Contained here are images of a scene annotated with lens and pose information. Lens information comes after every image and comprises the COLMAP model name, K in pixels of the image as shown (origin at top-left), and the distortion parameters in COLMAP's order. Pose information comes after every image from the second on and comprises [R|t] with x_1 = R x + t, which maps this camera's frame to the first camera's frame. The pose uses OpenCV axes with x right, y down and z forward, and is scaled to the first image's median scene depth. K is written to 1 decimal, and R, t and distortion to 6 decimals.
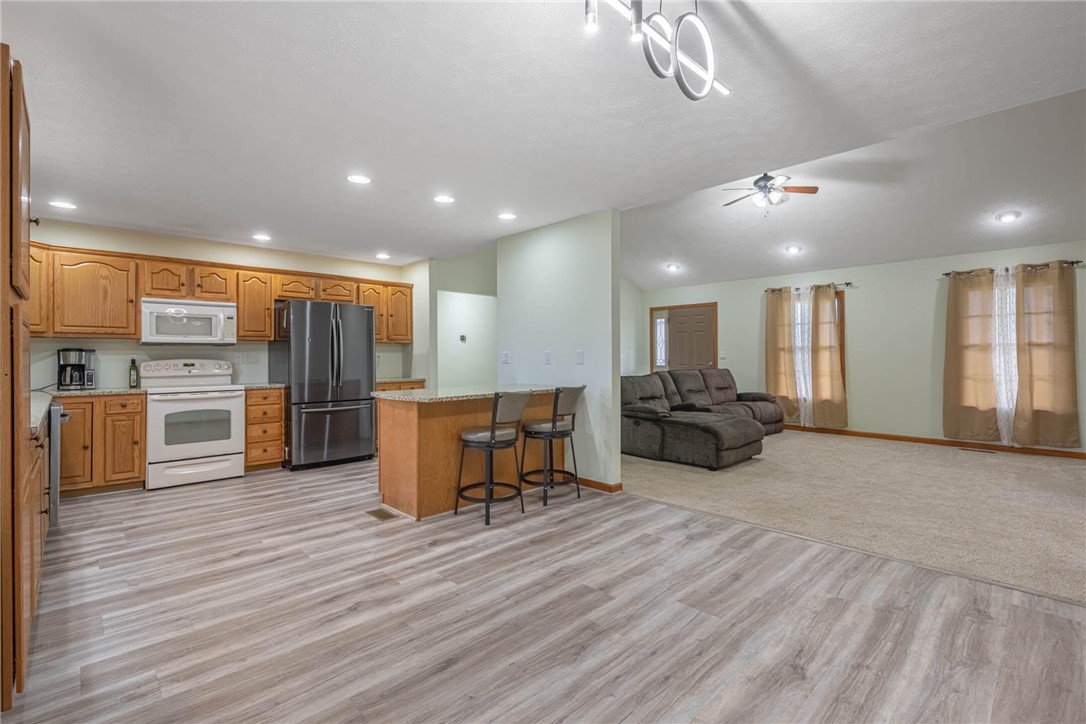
lens RADIAL K [[499.1, 0, 546.6], [0, 499.1, 353.3], [0, 0, 1]] dist [-0.001916, 0.001043]
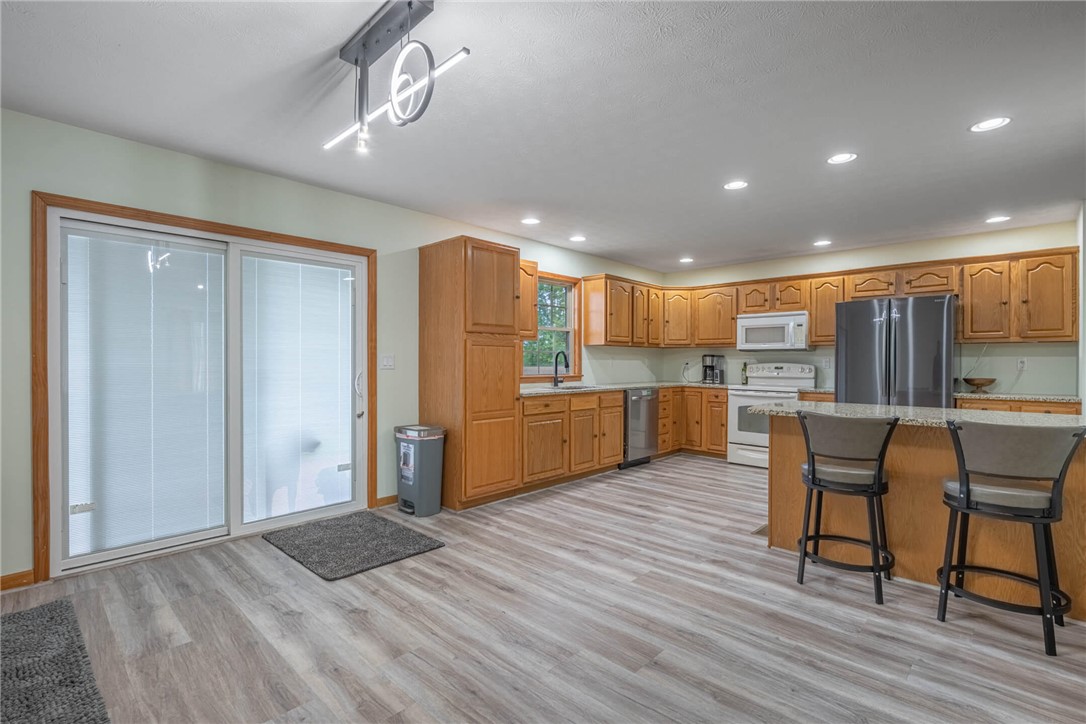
lens RADIAL K [[499.1, 0, 534.0], [0, 499.1, 365.2], [0, 0, 1]] dist [-0.001916, 0.001043]
pose [[0.029596, 0.016541, -0.999425, 0.424259], [0.005026, 0.999848, 0.016697, -0.005075], [0.999549, -0.005517, 0.029509, 0.379422]]
